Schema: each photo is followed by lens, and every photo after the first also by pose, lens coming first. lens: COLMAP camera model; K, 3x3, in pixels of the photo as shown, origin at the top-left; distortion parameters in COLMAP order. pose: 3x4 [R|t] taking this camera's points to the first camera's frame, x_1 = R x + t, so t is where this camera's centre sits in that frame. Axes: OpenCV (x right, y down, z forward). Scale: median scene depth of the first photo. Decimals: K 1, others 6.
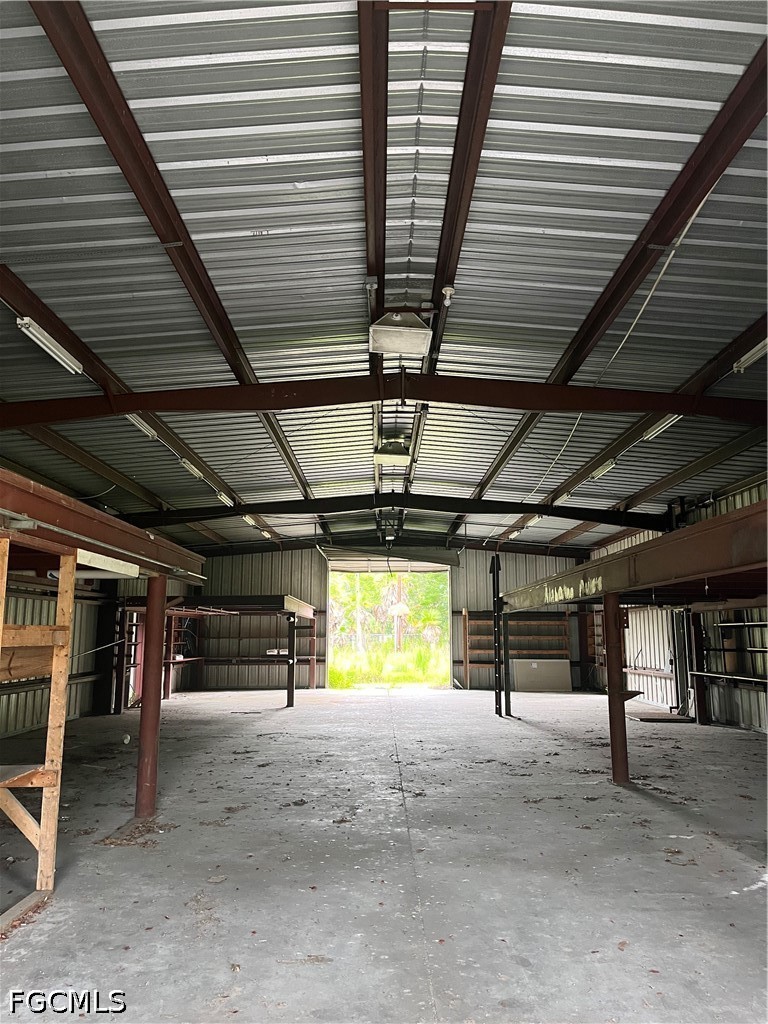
lens RADIAL K [[773.4, 0, 385.2], [0, 773.4, 509.6], [0, 0, 1]] dist [0.004318, 0.001384]
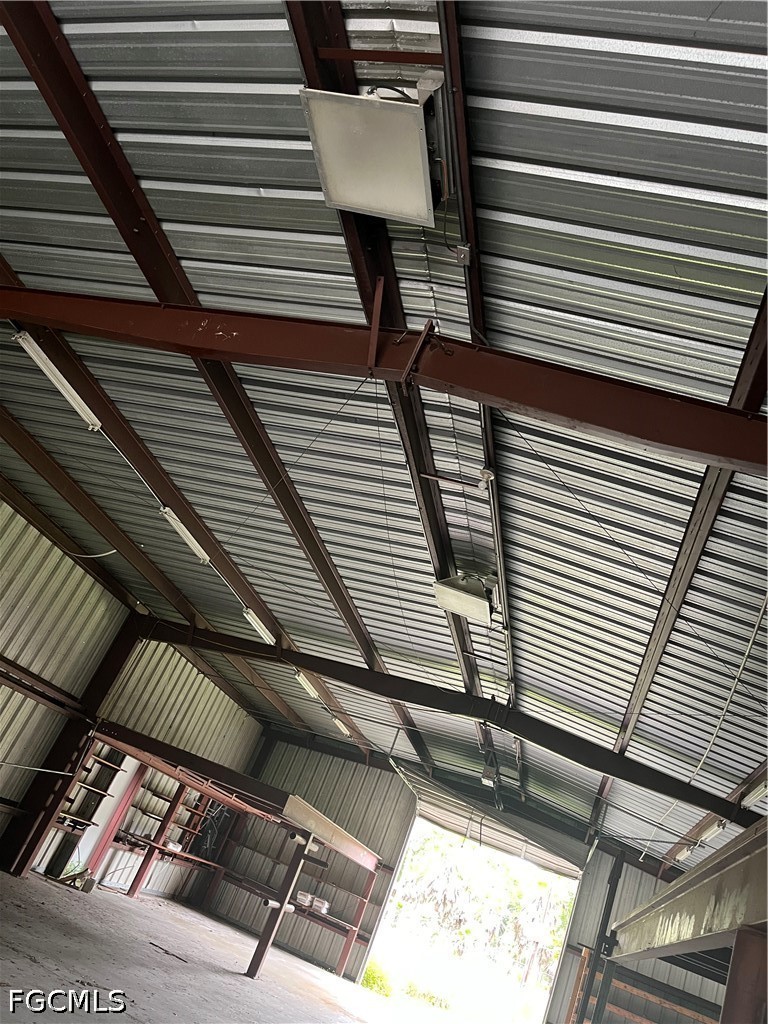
lens RADIAL K [[773.4, 0, 381.0], [0, 773.4, 515.1], [0, 0, 1]] dist [0.004318, 0.001384]
pose [[0.908561, 0.232124, -0.347325, 0.112333], [-0.335141, 0.901356, -0.274294, 0.047414], [0.249393, 0.365616, 0.896732, 0.304585]]
